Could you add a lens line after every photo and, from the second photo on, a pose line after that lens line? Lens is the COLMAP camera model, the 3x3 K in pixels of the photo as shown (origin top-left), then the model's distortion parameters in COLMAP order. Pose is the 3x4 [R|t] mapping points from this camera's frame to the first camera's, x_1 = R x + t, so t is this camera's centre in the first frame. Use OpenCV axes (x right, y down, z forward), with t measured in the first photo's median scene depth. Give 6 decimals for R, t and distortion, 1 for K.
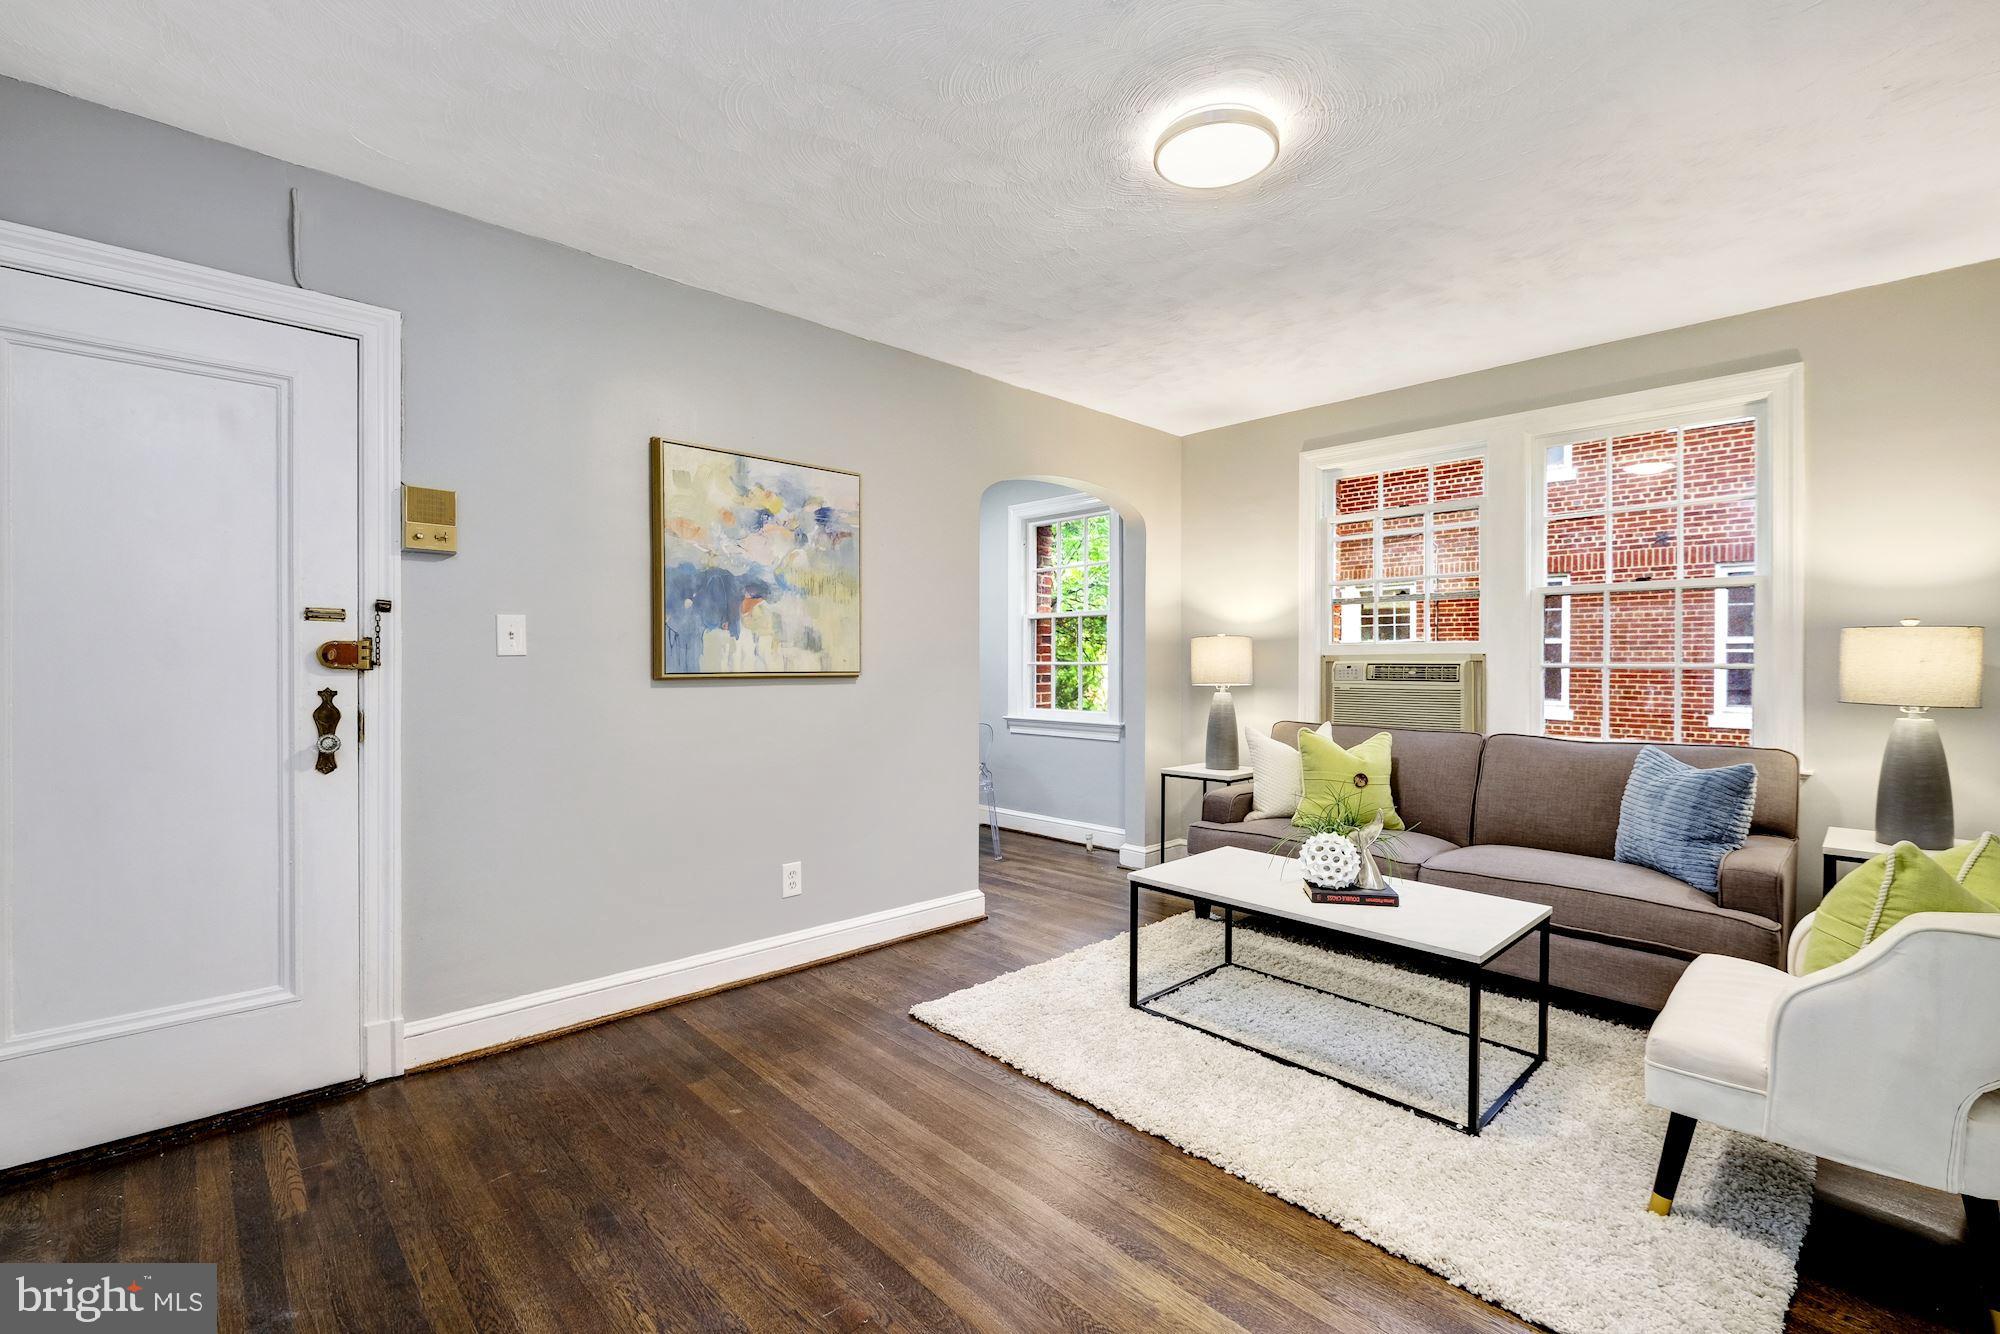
lens RADIAL K [[880.5, 0, 1010.7], [0, 880.5, 669.7], [0, 0, 1]] dist [-0.002099, -0.000949]
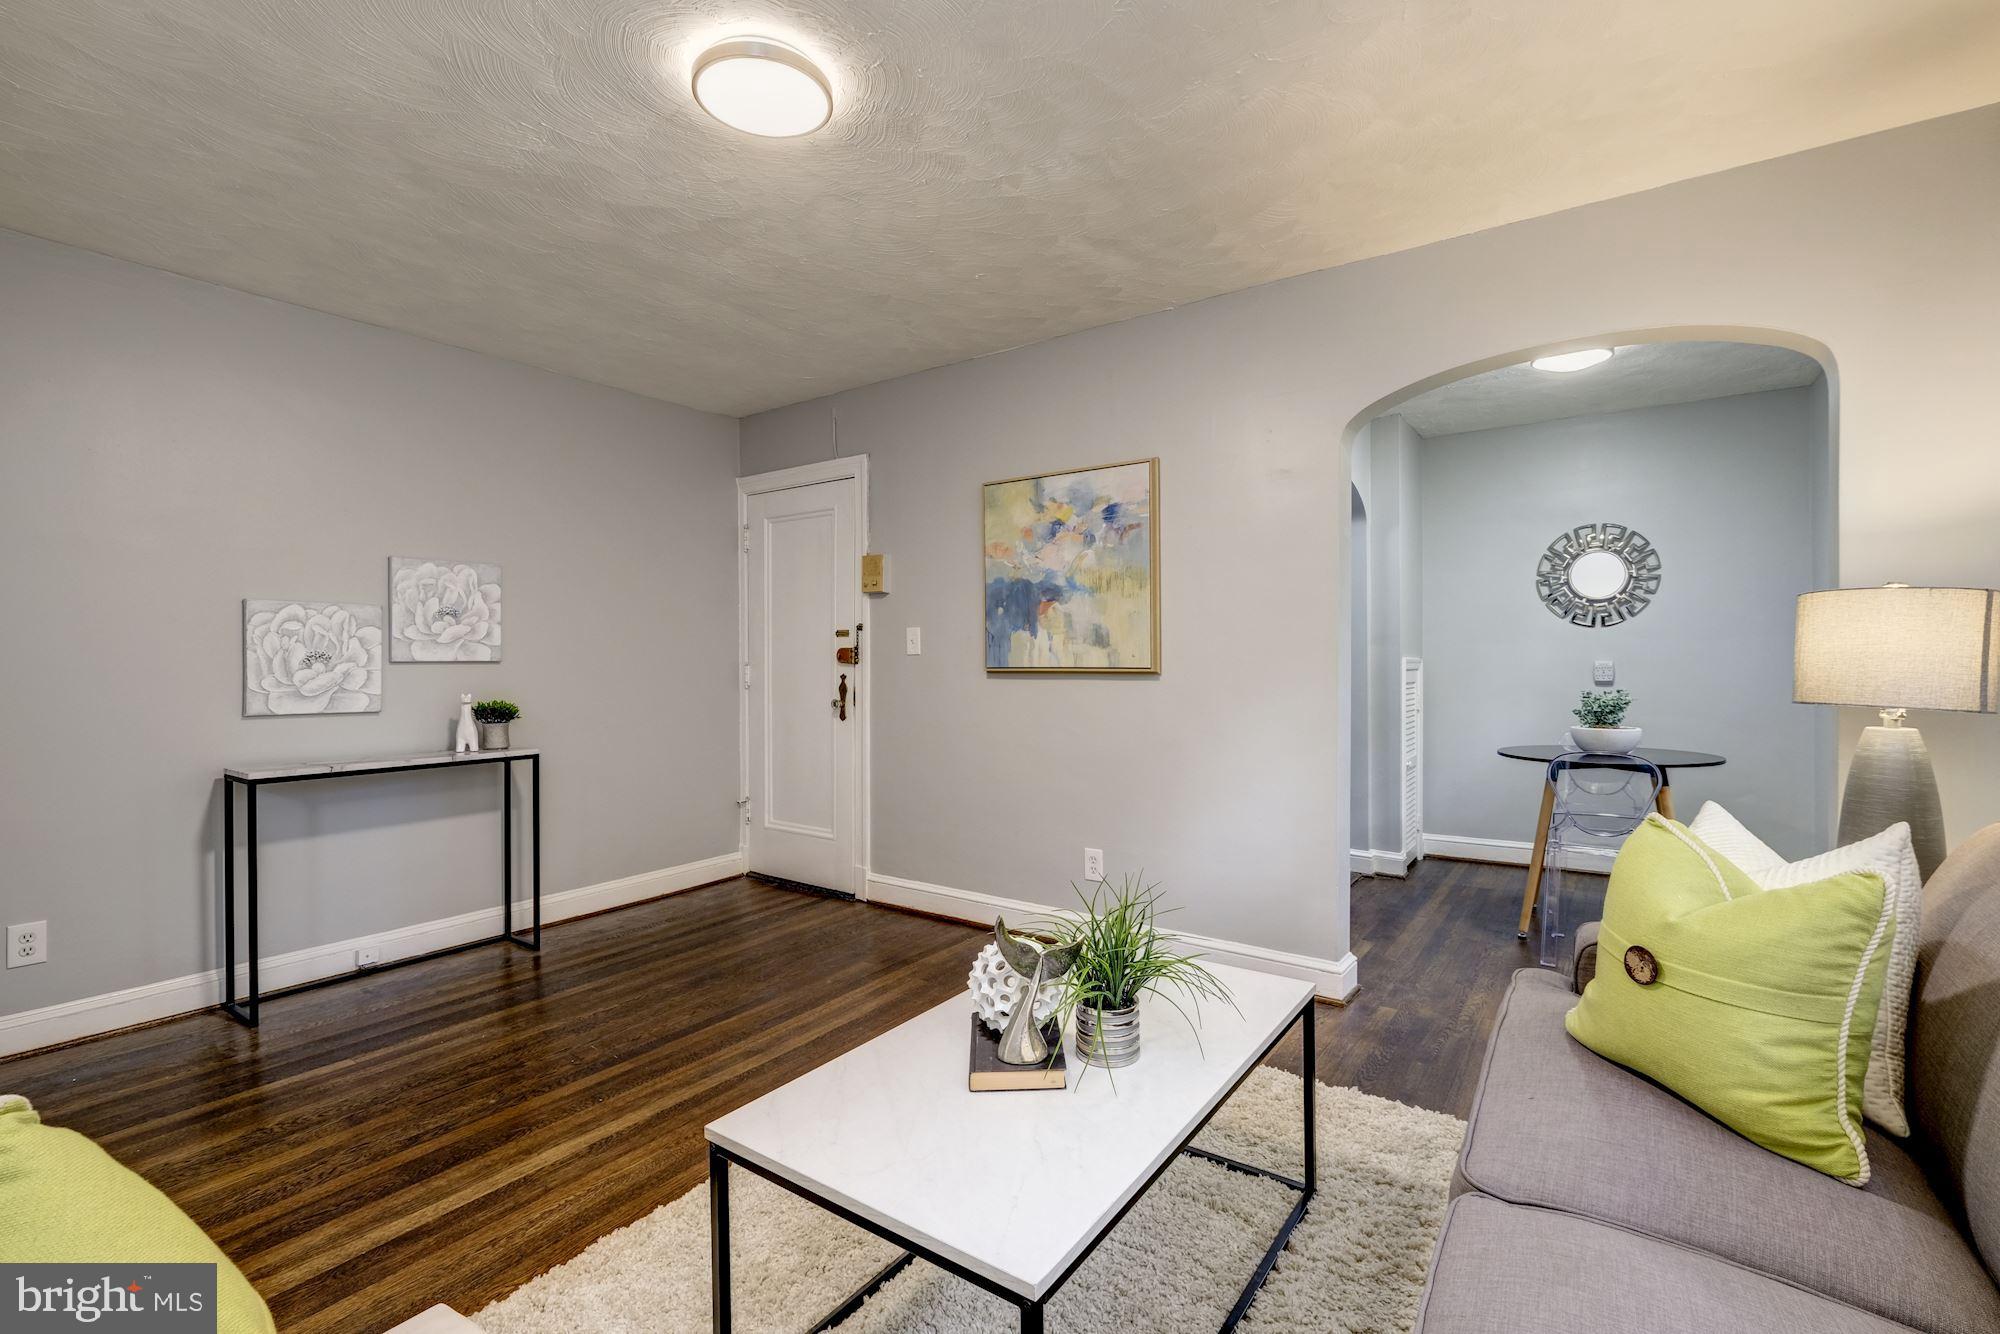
lens RADIAL K [[880.5, 0, 1010.7], [0, 880.5, 669.7], [0, 0, 1]] dist [-0.002099, -0.000949]
pose [[0.192788, 0.011332, -0.981175, 0.780759], [-0.001871, 0.999936, 0.011181, -0.006246], [0.981239, -0.000320, 0.192797, 0.715658]]
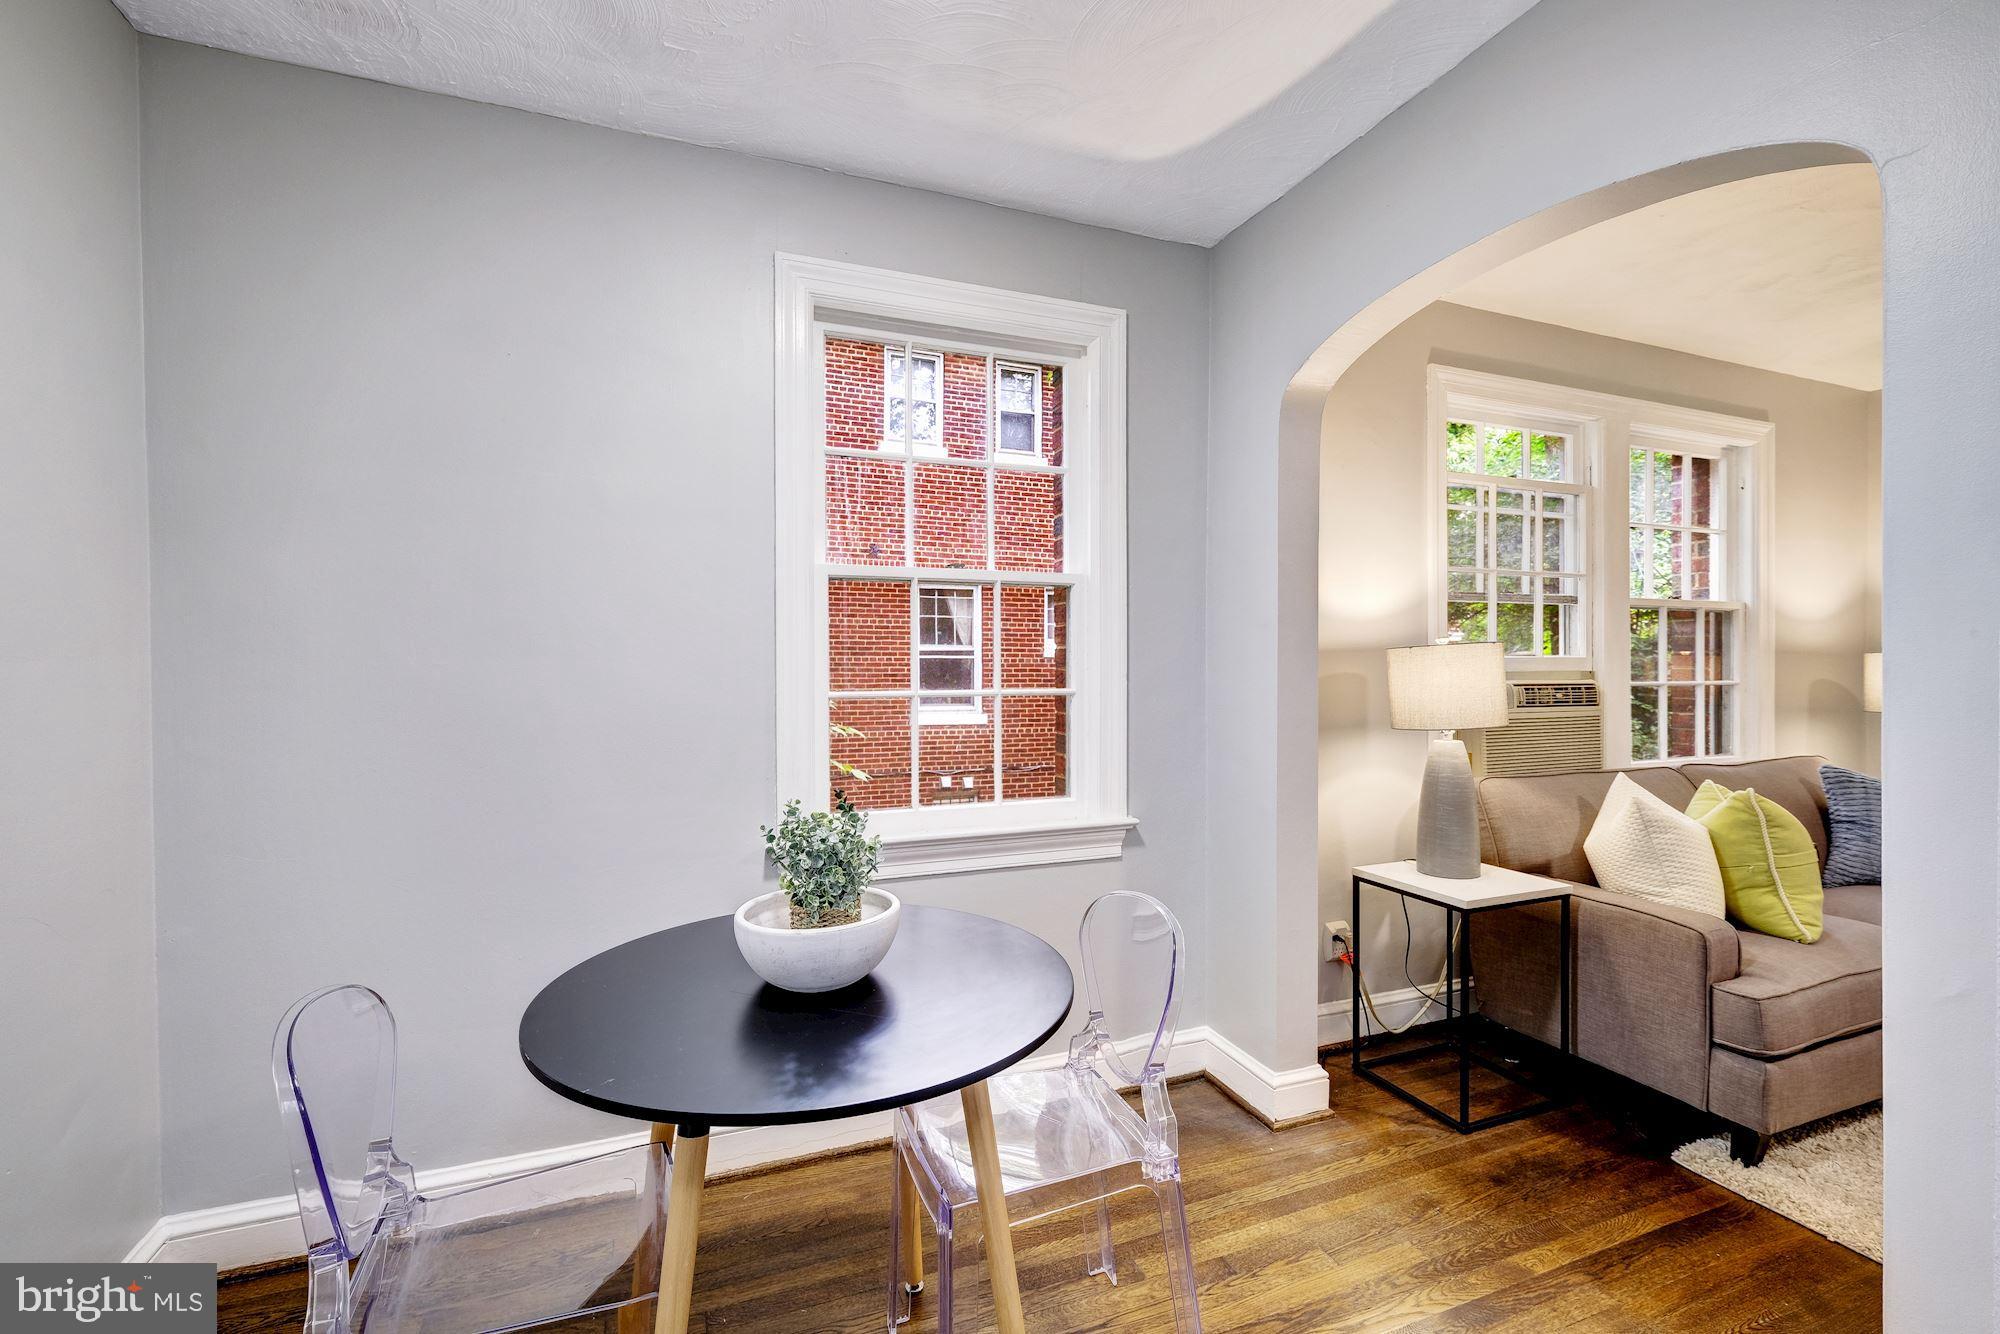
lens RADIAL K [[872.8, 0, 1009.6], [0, 872.8, 669.4], [0, 0, 1]] dist [-0.000321, -0.000258]
pose [[0.380065, -0.009134, 0.924915, -0.541833], [0.008892, 0.999941, 0.006222, -0.035740], [-0.924917, 0.005859, 0.380124, 1.444162]]
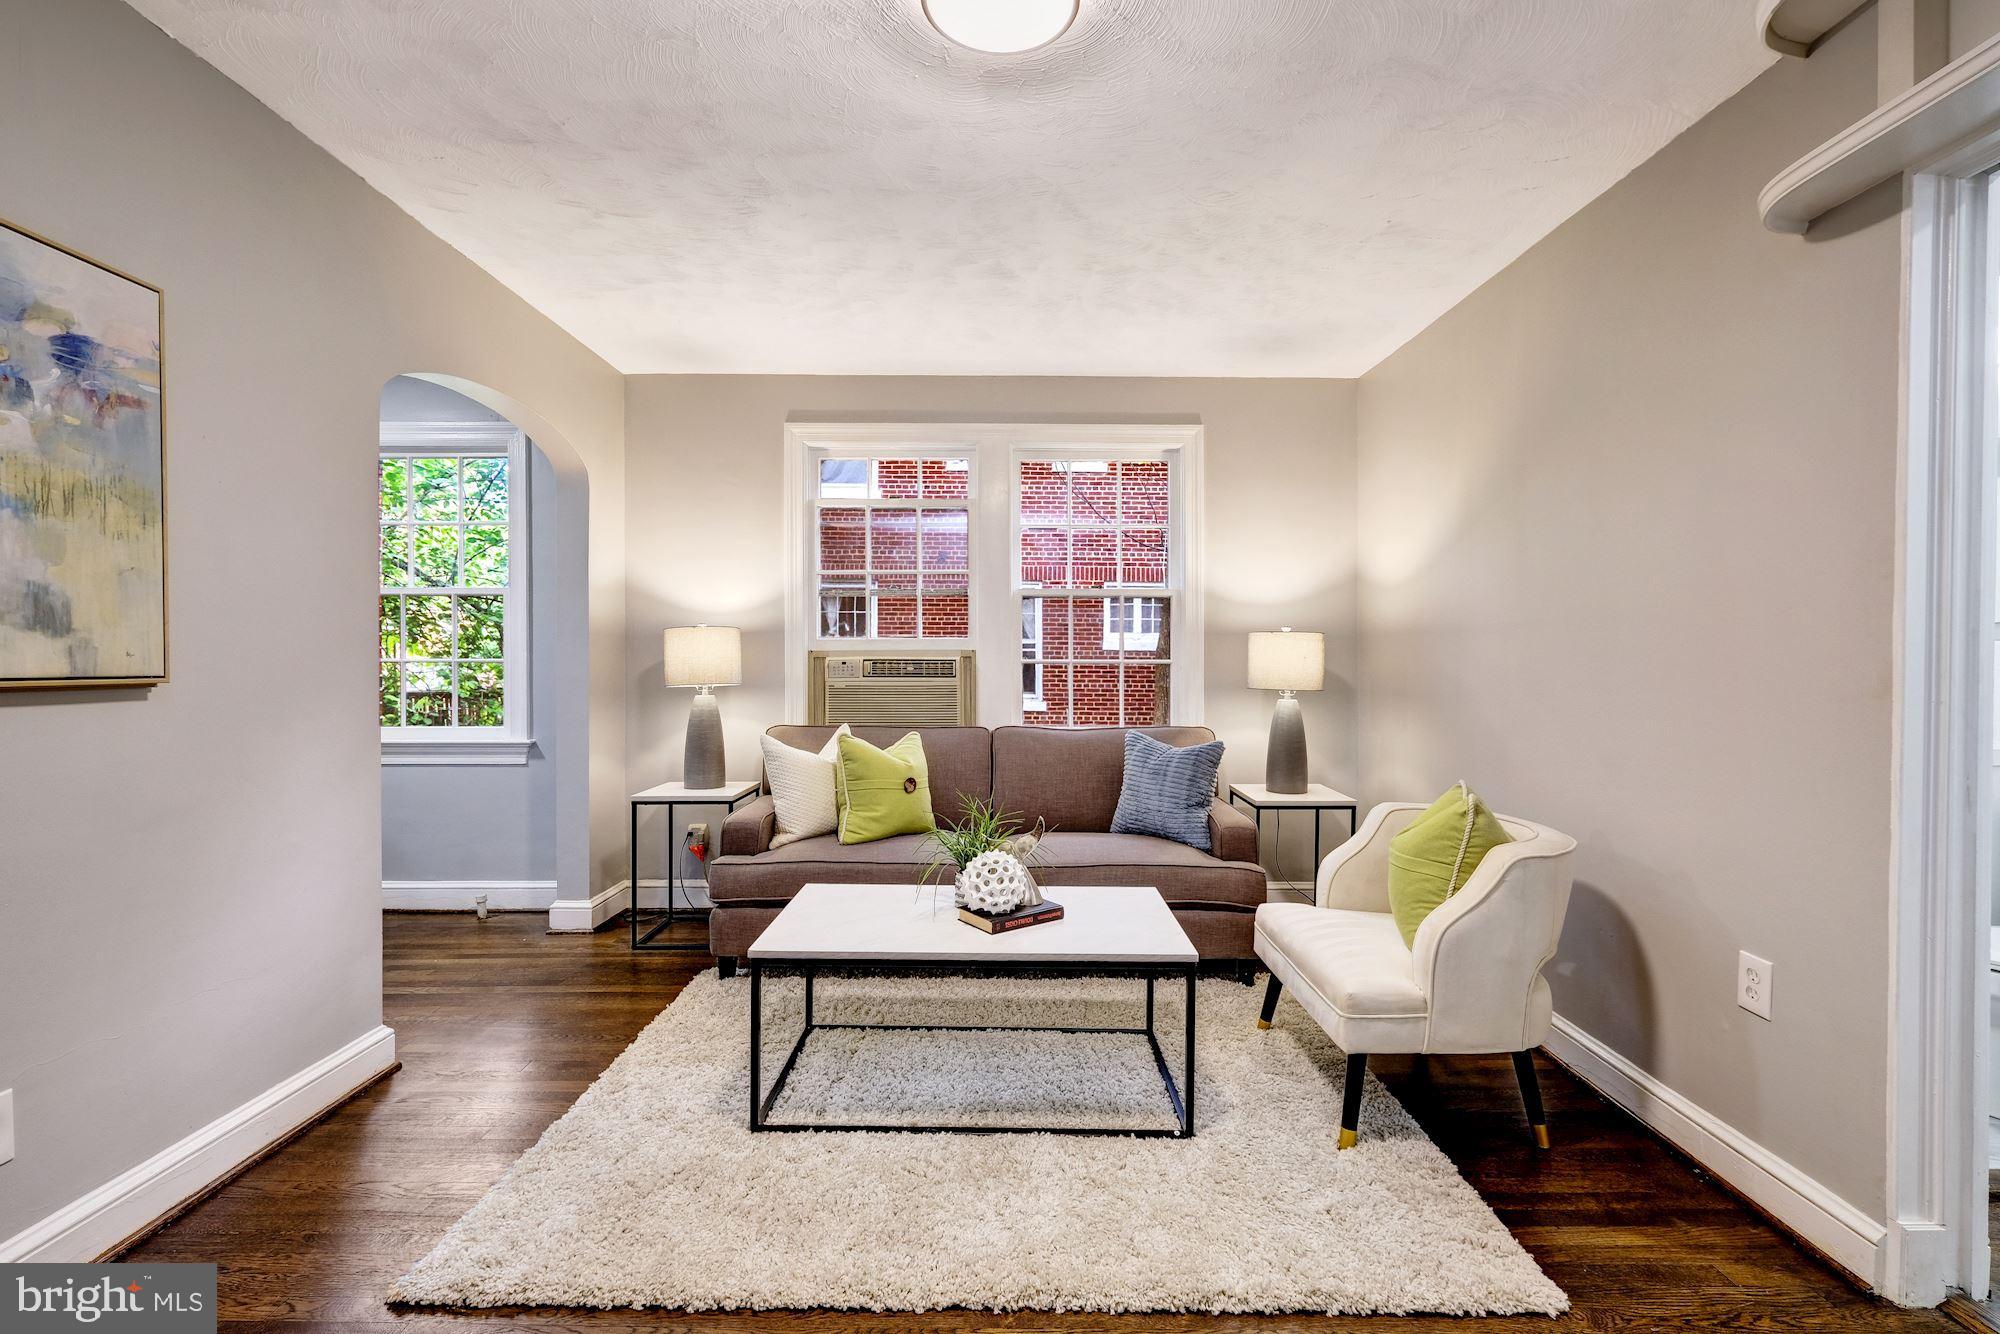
lens RADIAL K [[872.8, 0, 1009.6], [0, 872.8, 669.4], [0, 0, 1]] dist [-0.000321, -0.000258]
pose [[0.689138, -0.008738, 0.724577, -0.213634], [0.005768, 0.999962, 0.006573, -0.002291], [-0.724607, -0.000350, 0.689162, 0.313950]]
